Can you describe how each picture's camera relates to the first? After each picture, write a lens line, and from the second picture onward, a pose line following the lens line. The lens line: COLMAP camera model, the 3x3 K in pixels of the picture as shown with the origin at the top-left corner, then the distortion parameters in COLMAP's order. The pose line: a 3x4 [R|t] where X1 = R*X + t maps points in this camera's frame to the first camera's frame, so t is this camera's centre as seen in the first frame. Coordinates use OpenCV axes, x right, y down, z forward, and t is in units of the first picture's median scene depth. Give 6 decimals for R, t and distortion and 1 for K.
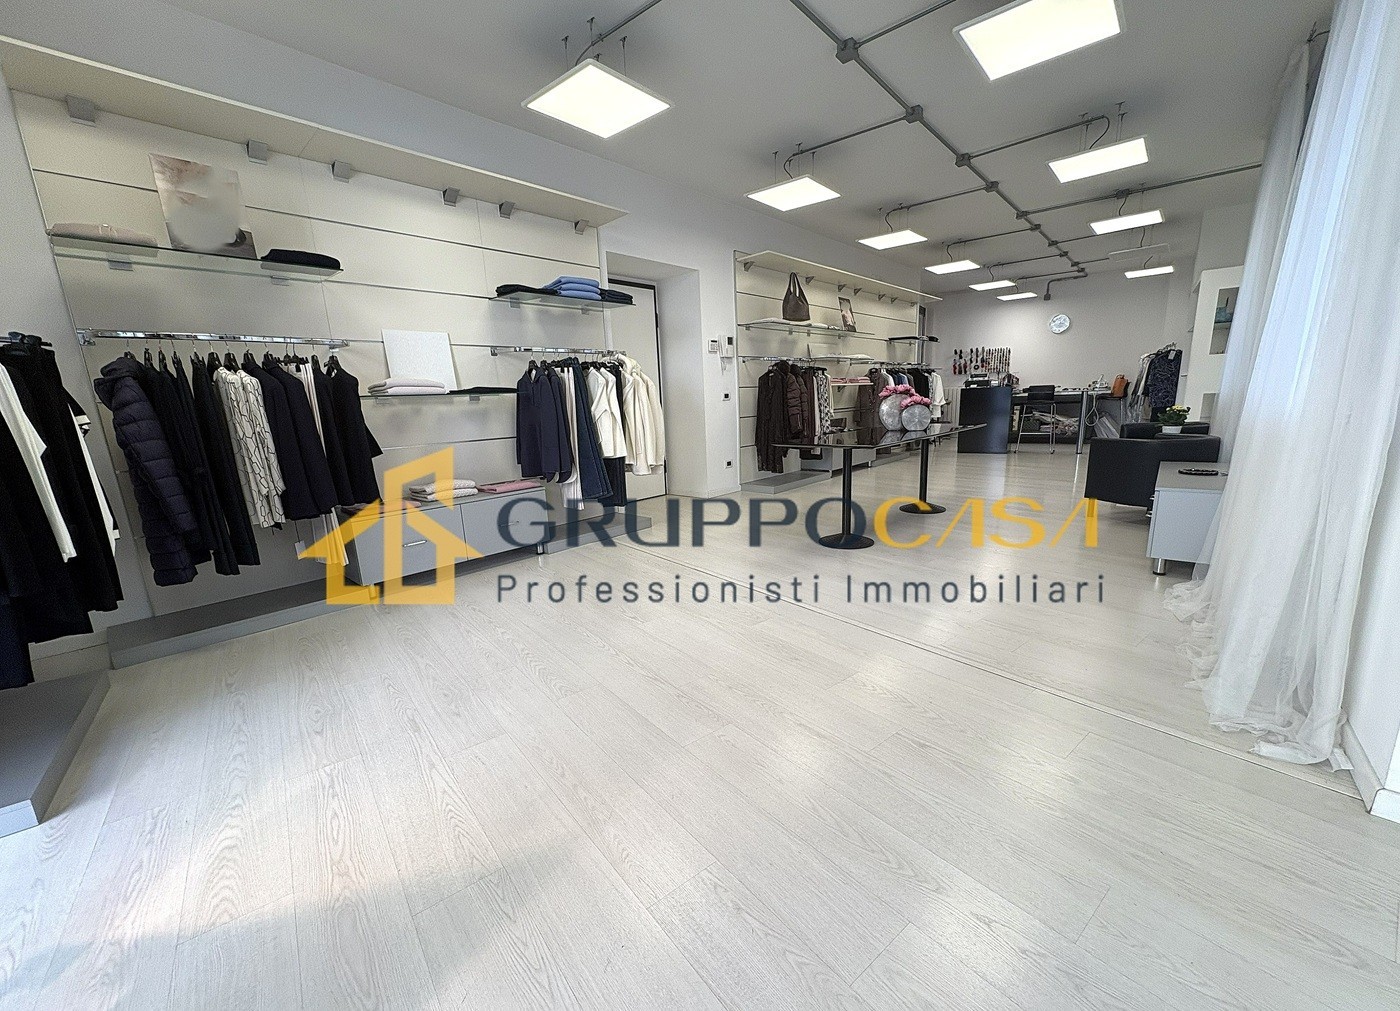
lens RADIAL K [[551.3, 0, 699.2], [0, 551.3, 506.8], [0, 0, 1]] dist [-0.001218, 0.000399]
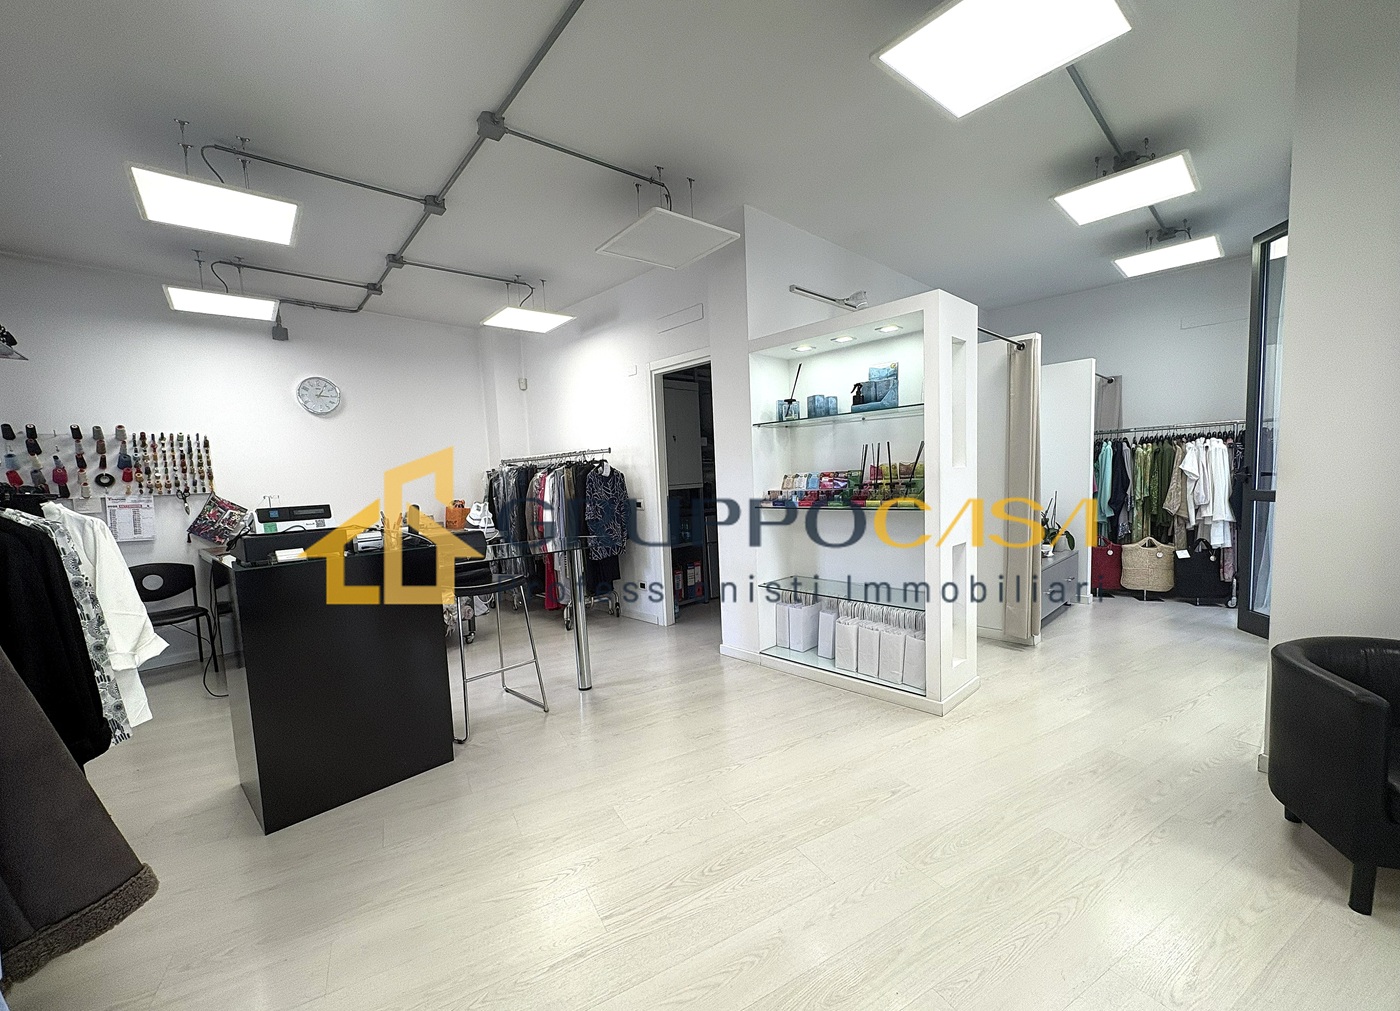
lens RADIAL K [[551.3, 0, 698.0], [0, 551.3, 516.5], [0, 0, 1]] dist [-0.001218, 0.000399]
pose [[0.159421, -0.042603, 0.986291, 0.468296], [0.227386, 0.973790, 0.005309, -0.317830], [-0.960667, 0.223422, 0.164930, 1.263764]]
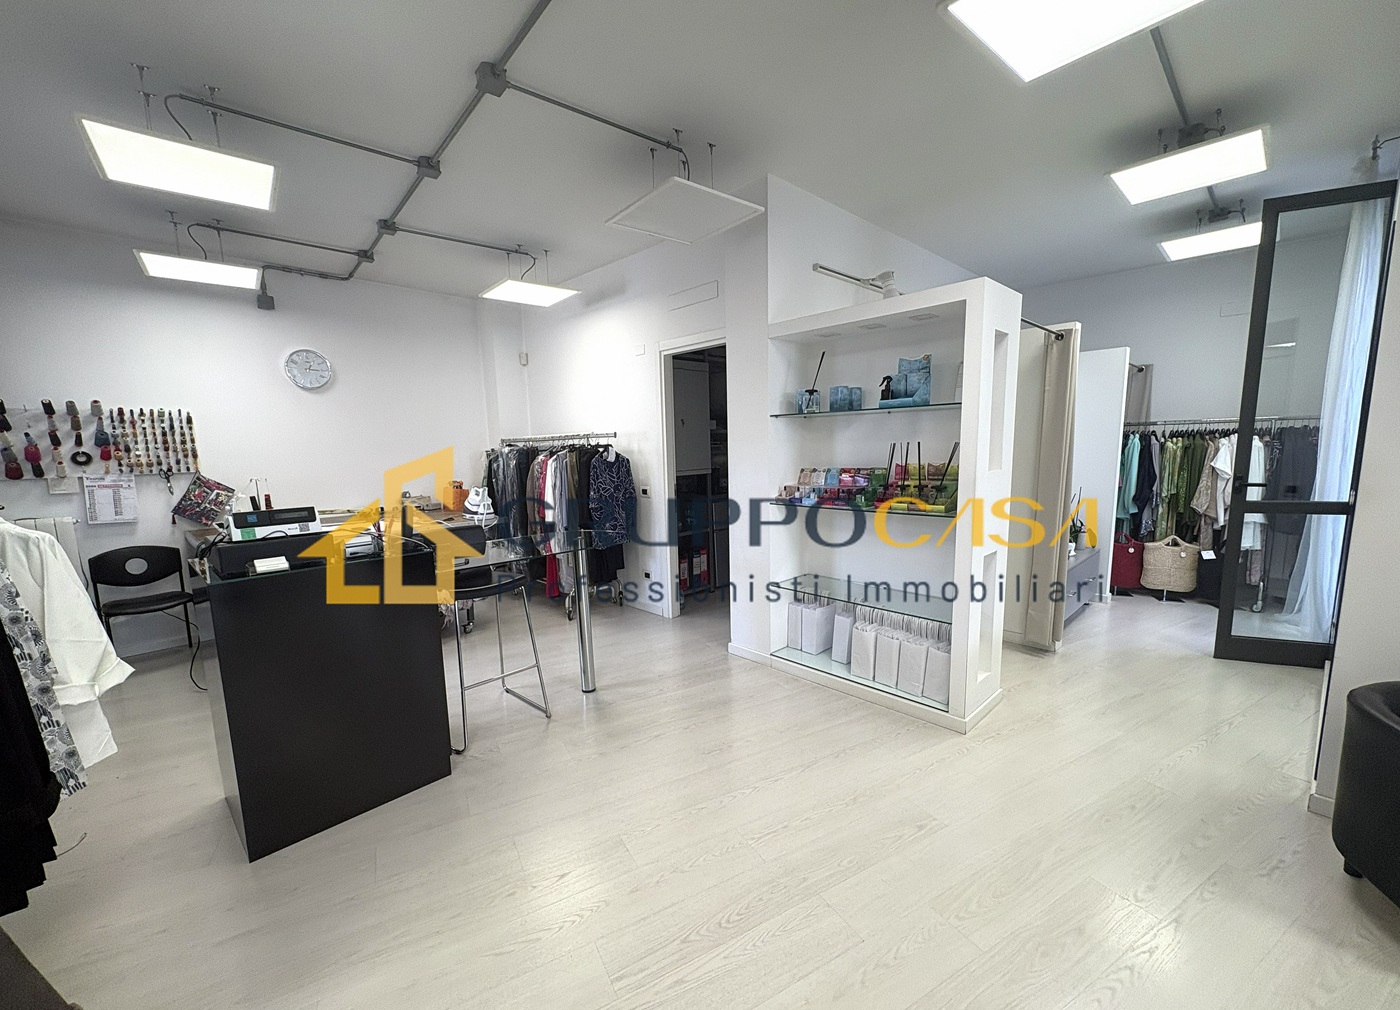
lens RADIAL K [[551.3, 0, 698.0], [0, 551.3, 515.0], [0, 0, 1]] dist [-0.001218, 0.000399]
pose [[0.158546, -0.089741, 0.983265, 0.504396], [0.207769, 0.976595, 0.055631, -0.349770], [-0.965244, 0.195472, 0.173481, 1.278036]]
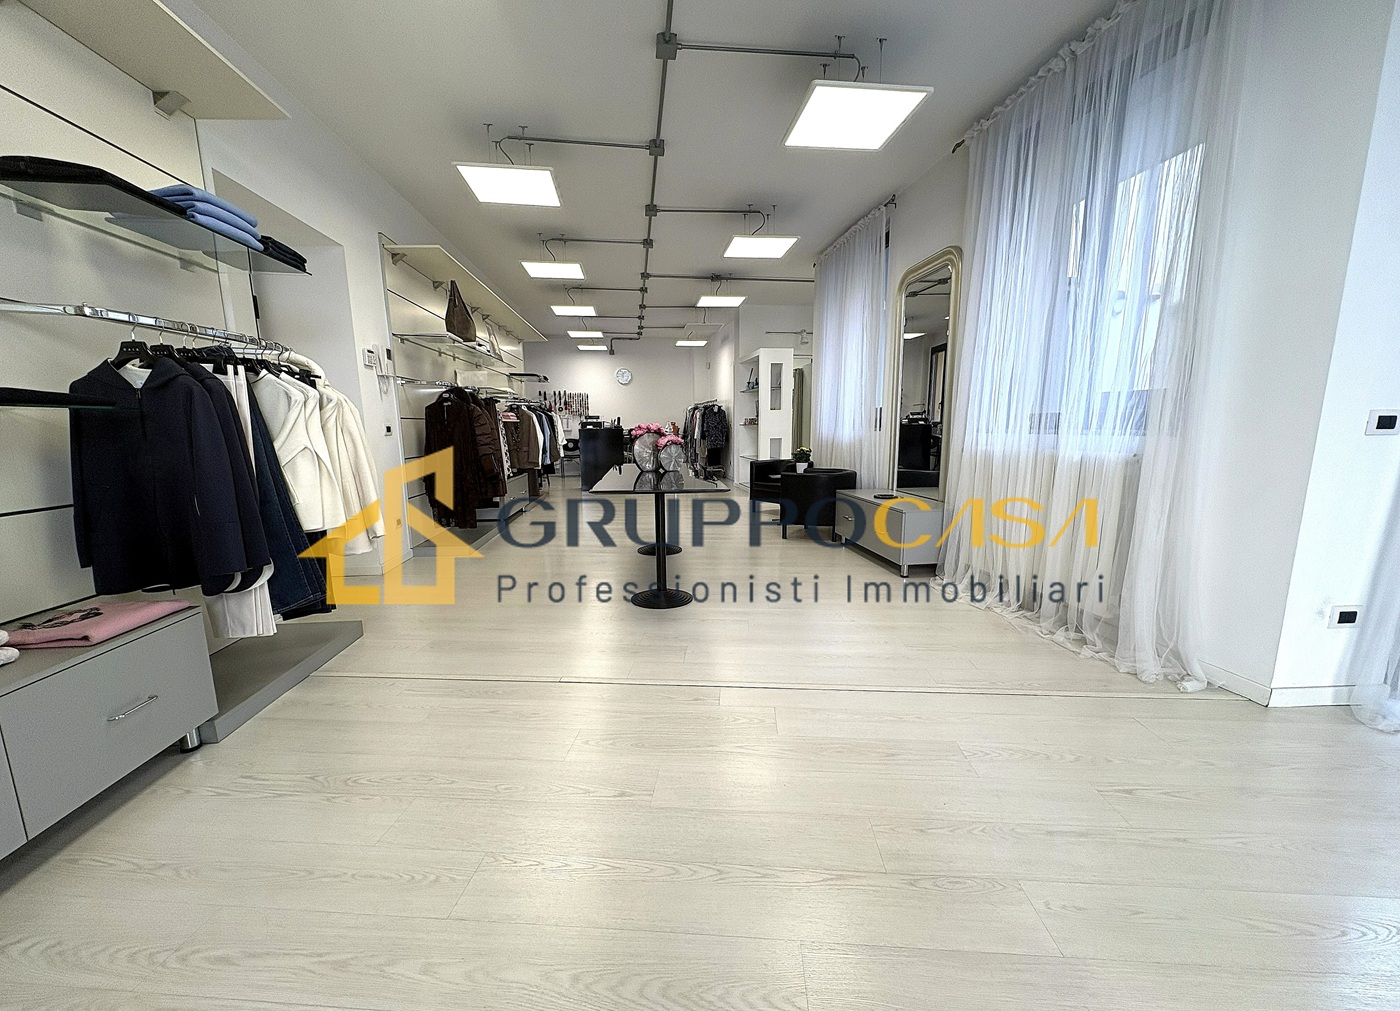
lens RADIAL K [[551.3, 0, 697.4], [0, 551.3, 514.6], [0, 0, 1]] dist [-0.001218, 0.000399]
pose [[0.679262, -0.081926, 0.729308, -0.222837], [0.122305, 0.992490, -0.002421, -0.041284], [-0.723633, 0.090843, 0.684181, 0.237384]]
